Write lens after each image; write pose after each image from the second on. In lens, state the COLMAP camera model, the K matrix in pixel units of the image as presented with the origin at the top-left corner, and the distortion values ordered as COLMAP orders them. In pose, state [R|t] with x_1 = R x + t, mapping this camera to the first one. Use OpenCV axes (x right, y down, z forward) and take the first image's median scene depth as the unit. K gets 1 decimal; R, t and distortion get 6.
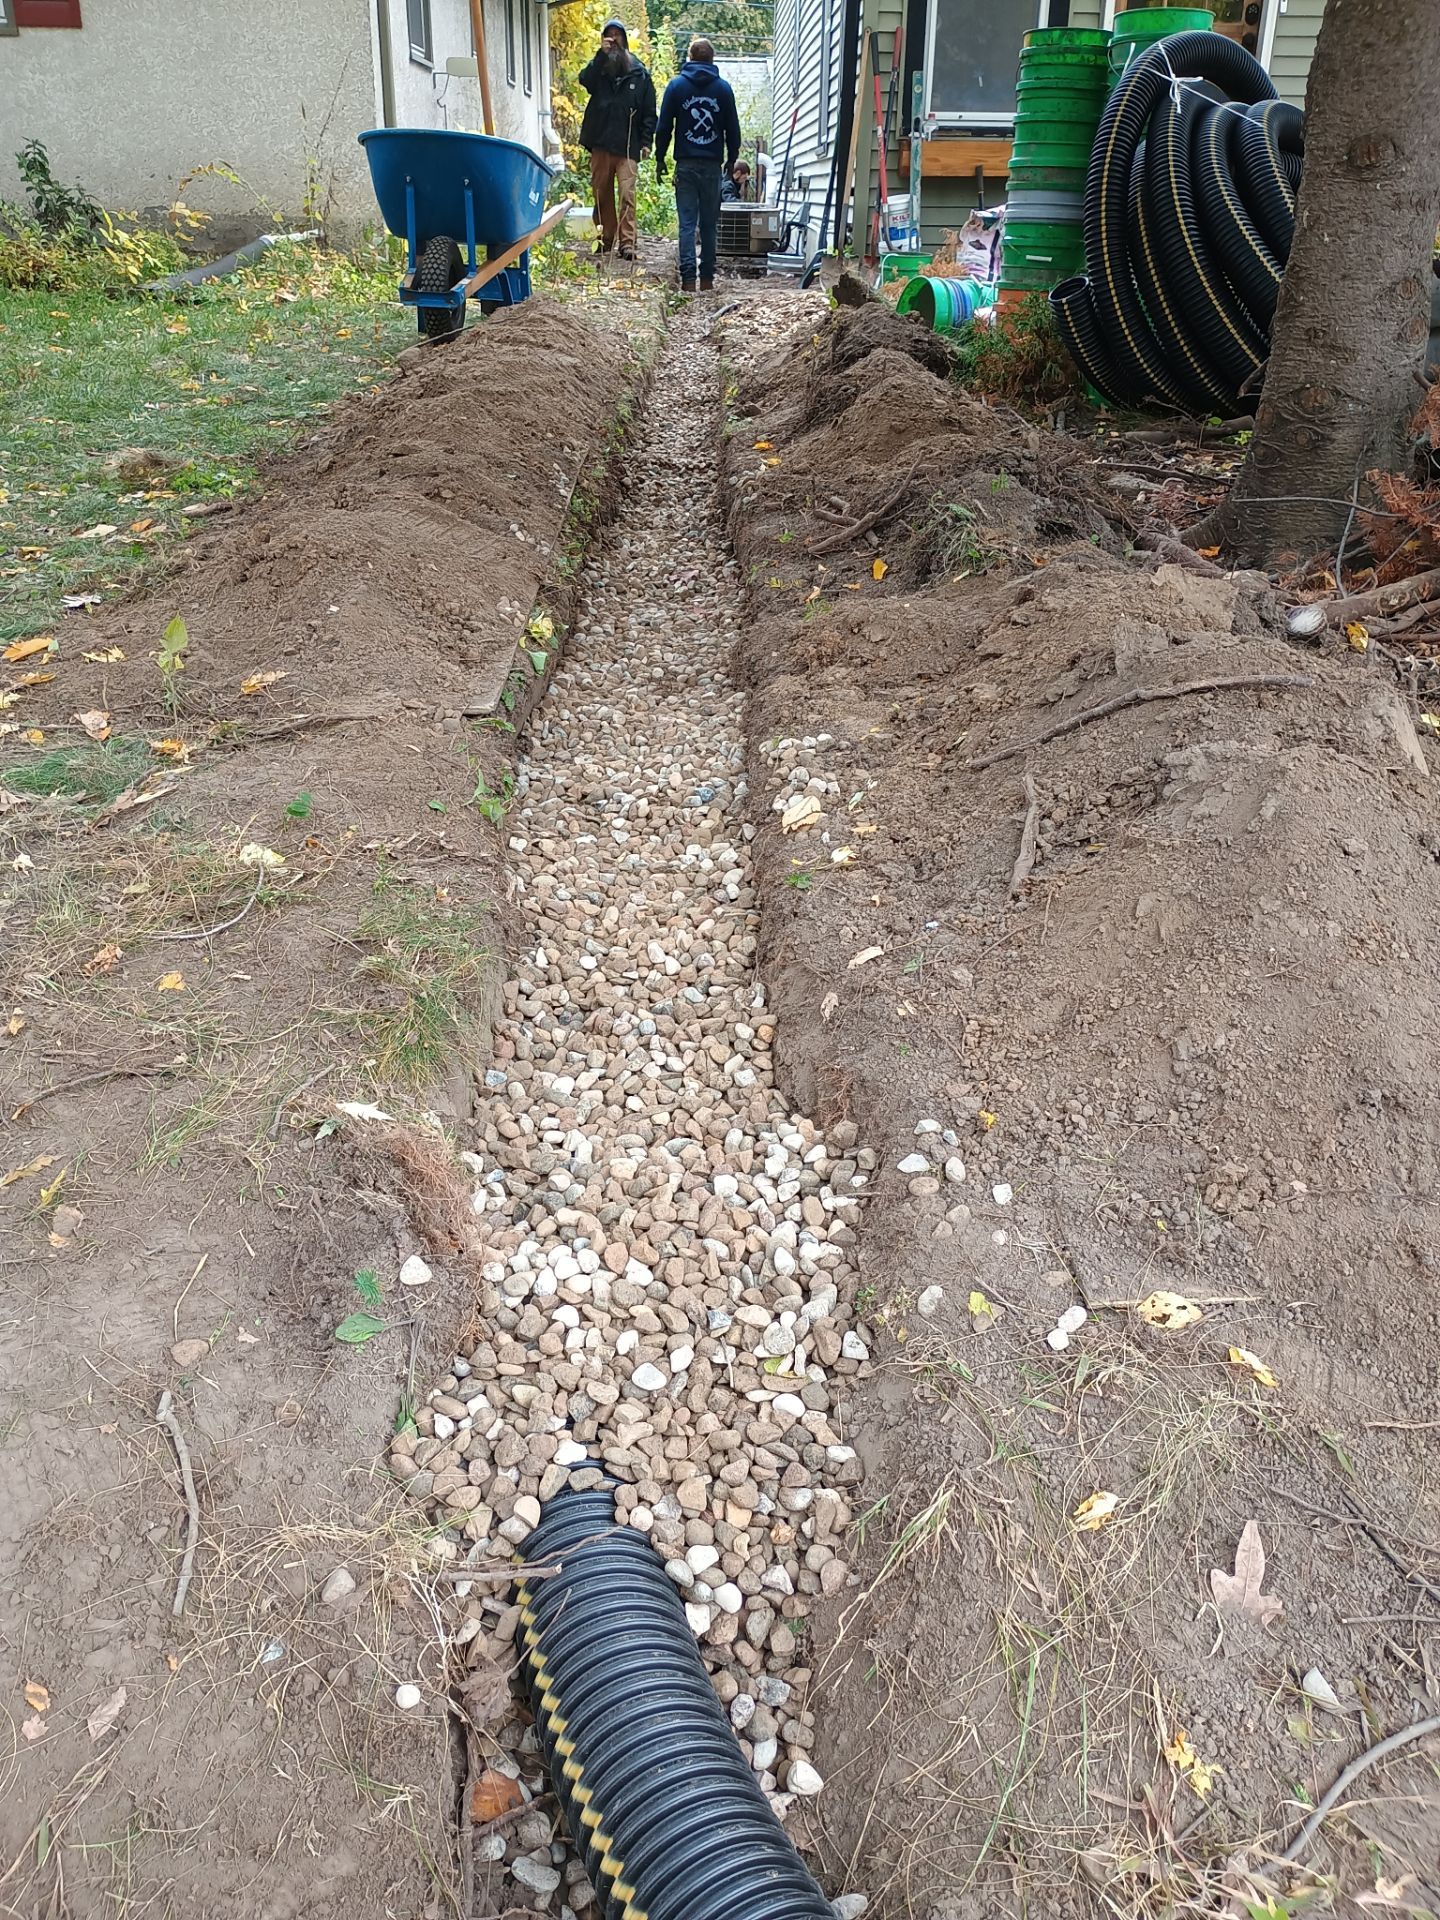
lens RADIAL K [[1591.0, 0, 715.5], [0, 1591.0, 957.3], [0, 0, 1]] dist [0.070344, -0.083752]
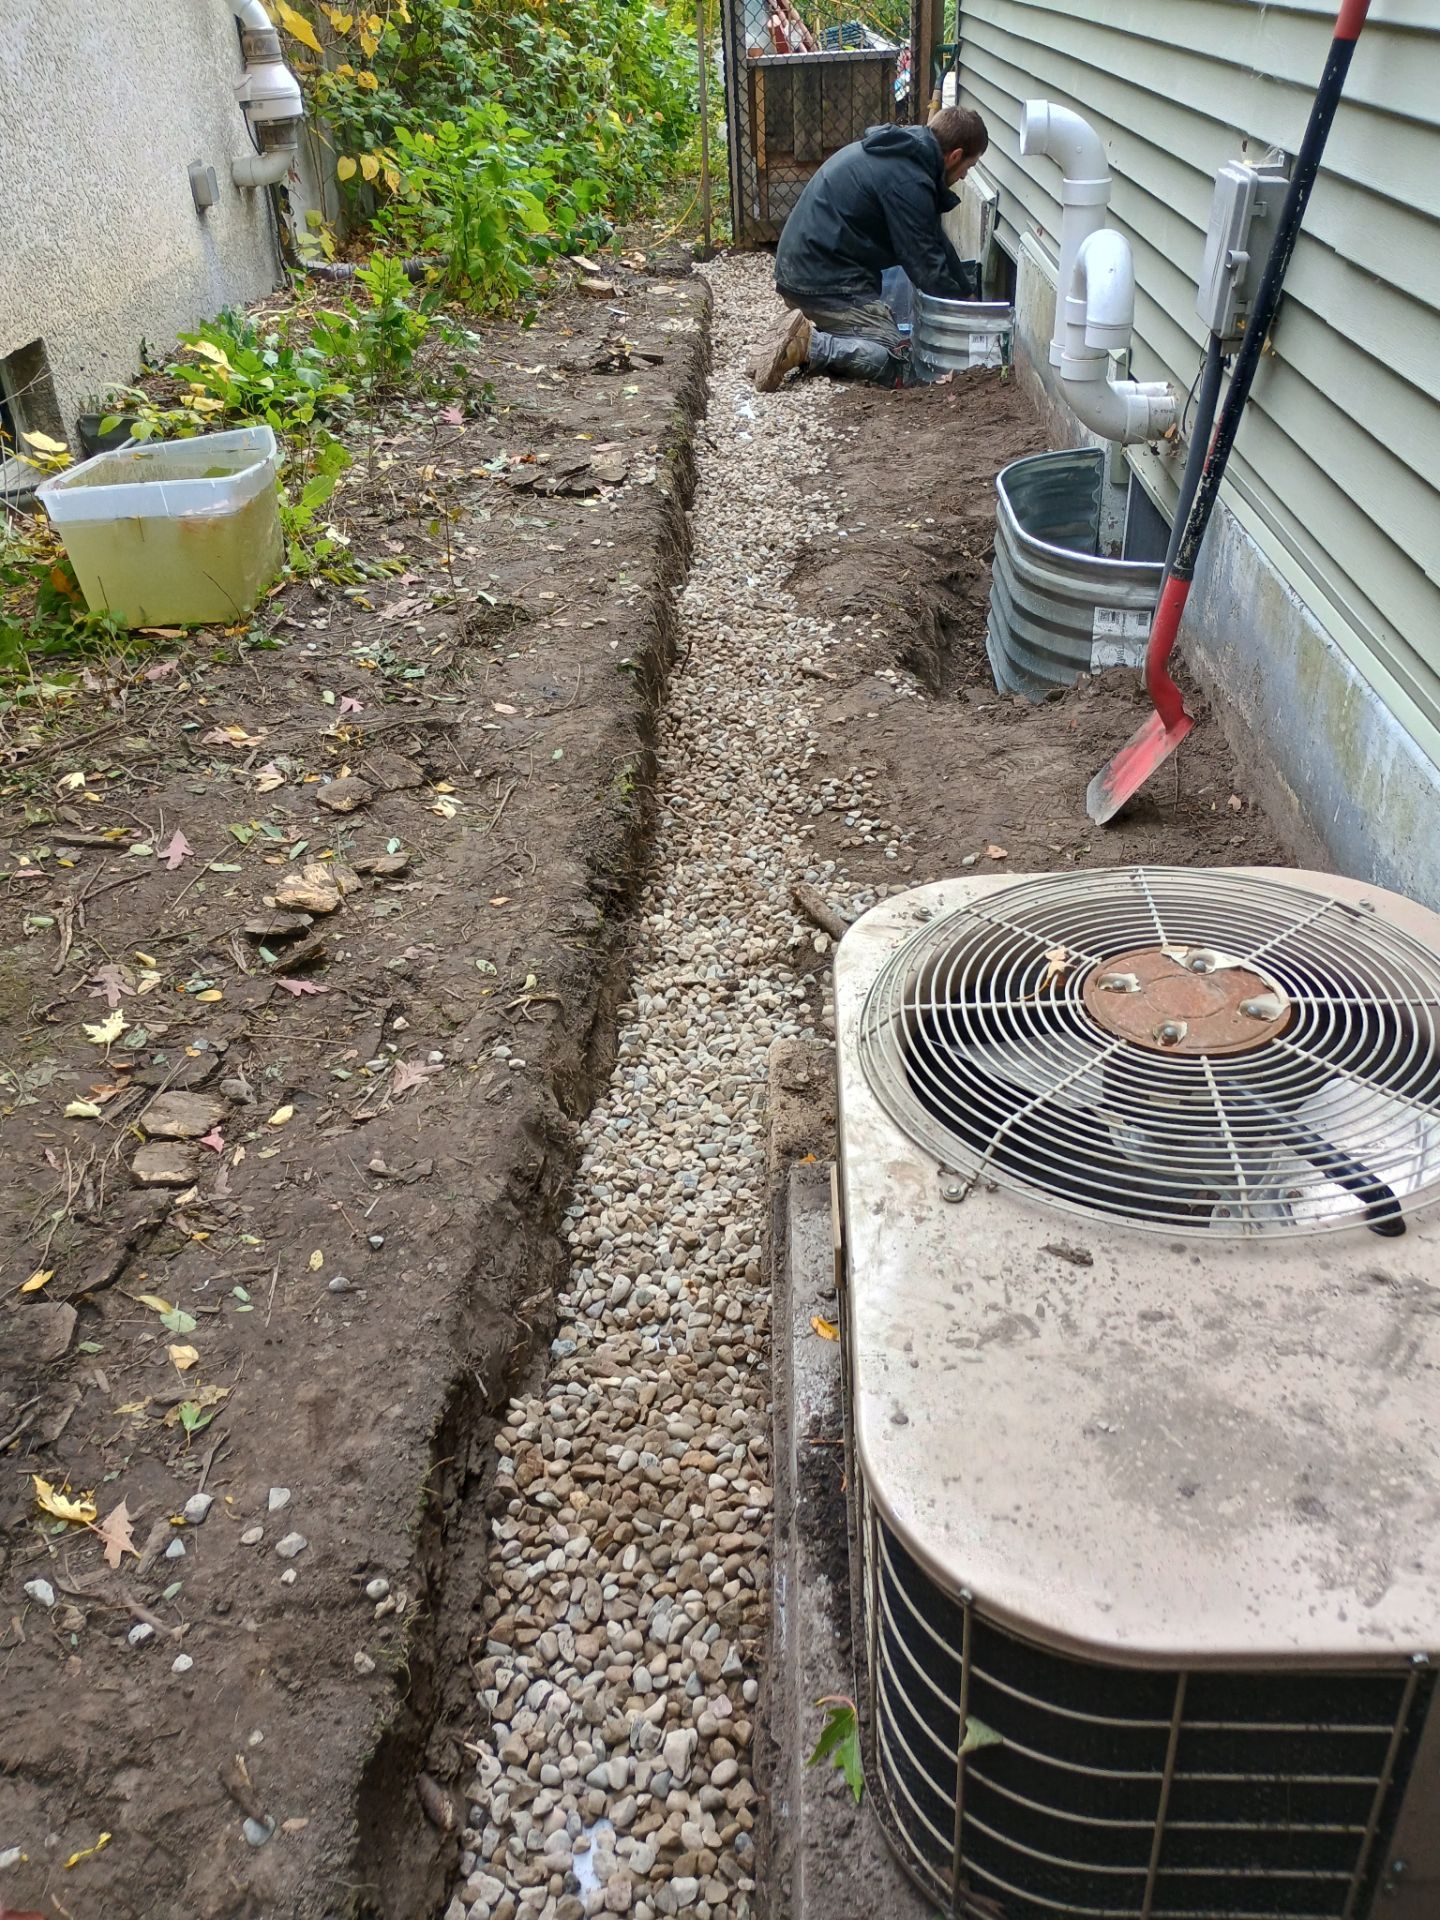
lens RADIAL K [[1669.1, 0, 708.9], [0, 1669.1, 950.8], [0, 0, 1]] dist [0.074465, -0.090873]
pose [[0.996595, -0.039738, -0.072251, -0.003849], [0.046436, 0.994534, 0.093517, -2.834625], [0.068139, -0.096553, 0.992993, 5.326078]]
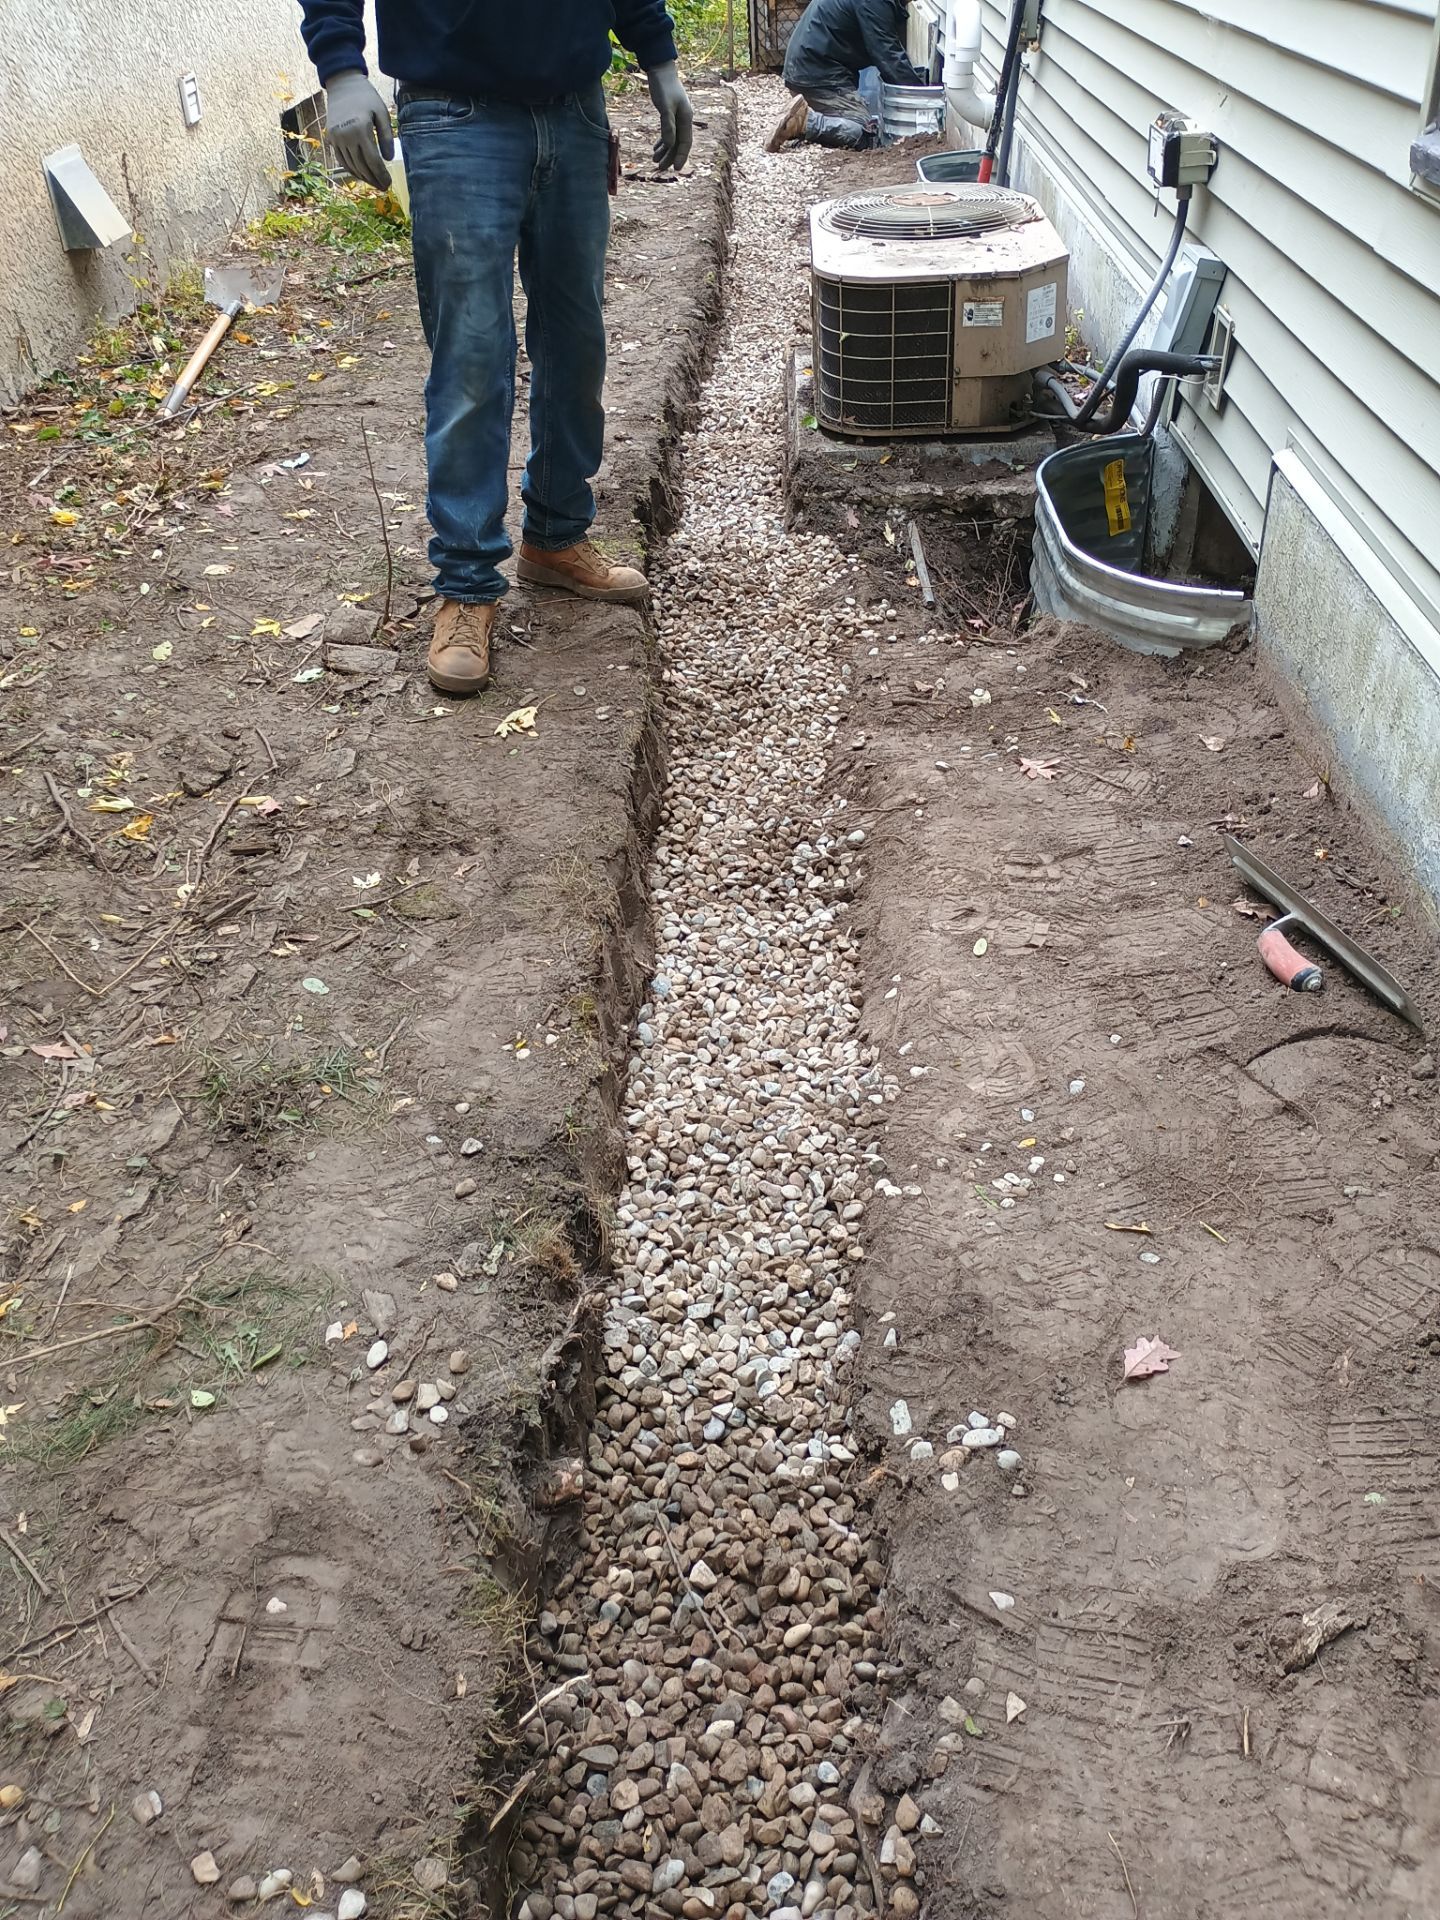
lens RADIAL K [[1638.0, 0, 741.7], [0, 1638.0, 949.9], [0, 0, 1]] dist [0.078959, -0.104278]
pose [[0.997339, -0.042014, -0.059577, -0.002680], [0.050359, 0.987958, 0.146300, -2.260183], [0.052713, -0.148911, 0.987445, 4.118024]]
